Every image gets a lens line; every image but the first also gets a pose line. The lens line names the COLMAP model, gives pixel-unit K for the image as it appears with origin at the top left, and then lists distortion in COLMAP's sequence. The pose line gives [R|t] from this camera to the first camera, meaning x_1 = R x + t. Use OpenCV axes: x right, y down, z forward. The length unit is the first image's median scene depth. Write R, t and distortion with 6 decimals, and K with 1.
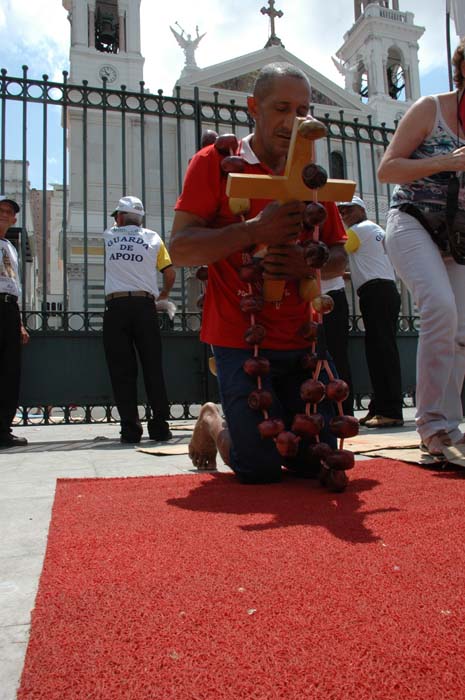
lens RADIAL K [[522.8, 0, 228.8], [0, 522.8, 346.1], [0, 0, 1]] dist [-0.040472, -0.003648]
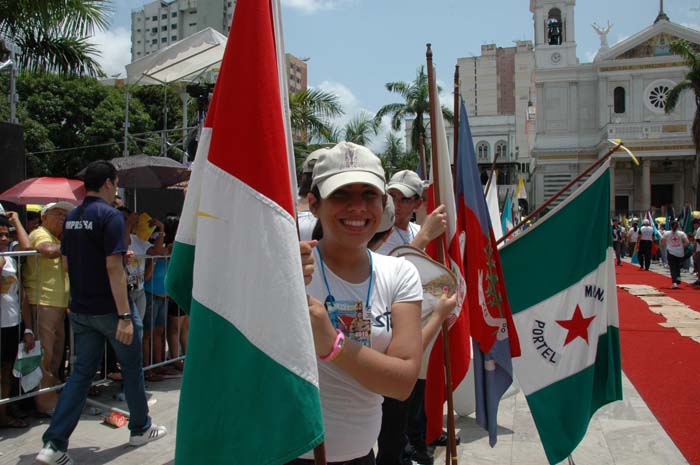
lens RADIAL K [[555.4, 0, 346.3], [0, 555.4, 235.5], [0, 0, 1]] dist [-0.155421, 0.128722]
pose [[0.814437, 0.042555, -0.578690, 0.286106], [0.023855, 0.994008, 0.106669, -0.116336], [0.579762, -0.100680, 0.808542, -1.026137]]
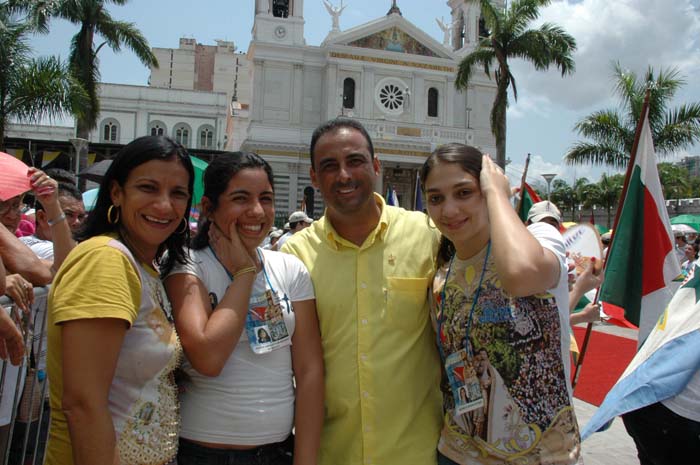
lens RADIAL K [[555.4, 0, 352.4], [0, 555.4, 238.3], [0, 0, 1]] dist [-0.155421, 0.128722]
pose [[0.996536, 0.067526, -0.048539, 0.091416], [-0.063419, 0.994640, 0.081668, -0.071515], [0.053793, -0.078307, 0.995477, -0.602223]]
